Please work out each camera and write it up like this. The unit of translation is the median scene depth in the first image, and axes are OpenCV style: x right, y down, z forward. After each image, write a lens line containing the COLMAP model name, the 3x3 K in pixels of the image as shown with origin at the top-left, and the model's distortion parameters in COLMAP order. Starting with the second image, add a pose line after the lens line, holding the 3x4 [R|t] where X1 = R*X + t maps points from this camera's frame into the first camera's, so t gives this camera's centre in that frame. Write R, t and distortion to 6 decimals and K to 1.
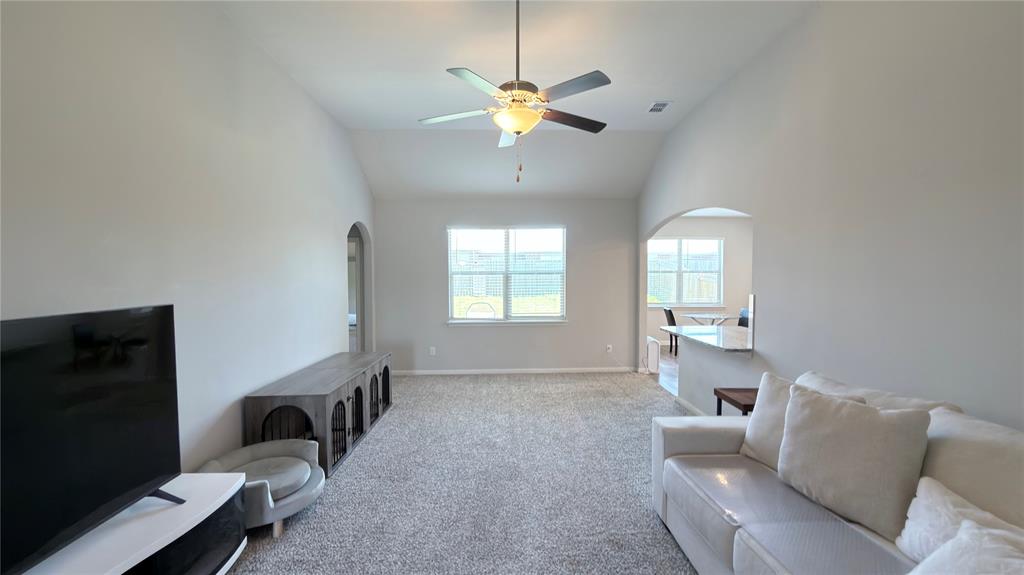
lens RADIAL K [[409.4, 0, 512.0], [0, 409.4, 287.5], [0, 0, 1]] dist [-0.001239, -0.000001]
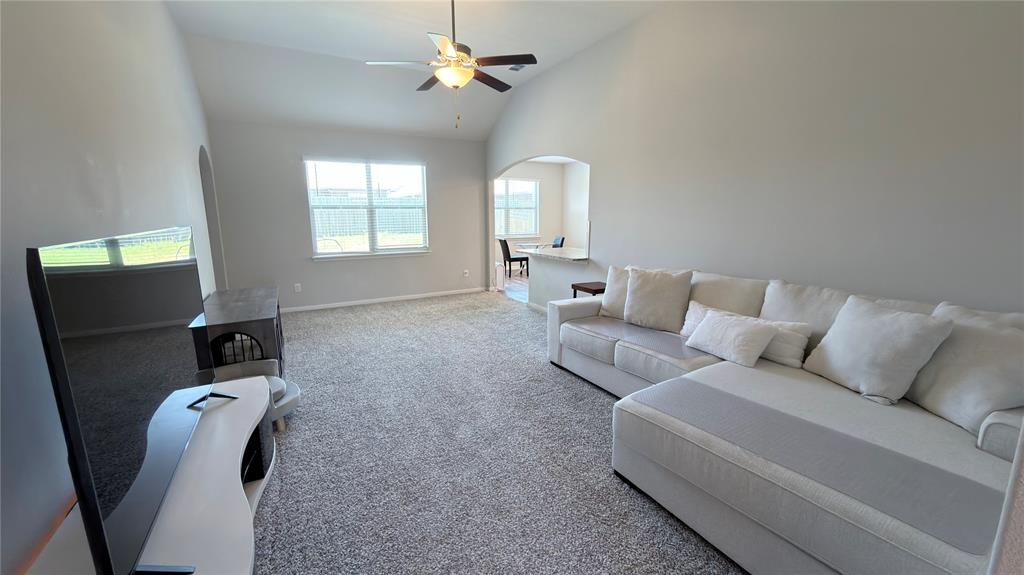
lens RADIAL K [[409.4, 0, 512.0], [0, 409.4, 287.5], [0, 0, 1]] dist [-0.001239, -0.000001]
pose [[0.888783, -0.082835, 0.450781, -0.295778], [0.016314, 0.988627, 0.149502, 0.027257], [-0.458038, -0.125521, 0.880026, -0.164718]]
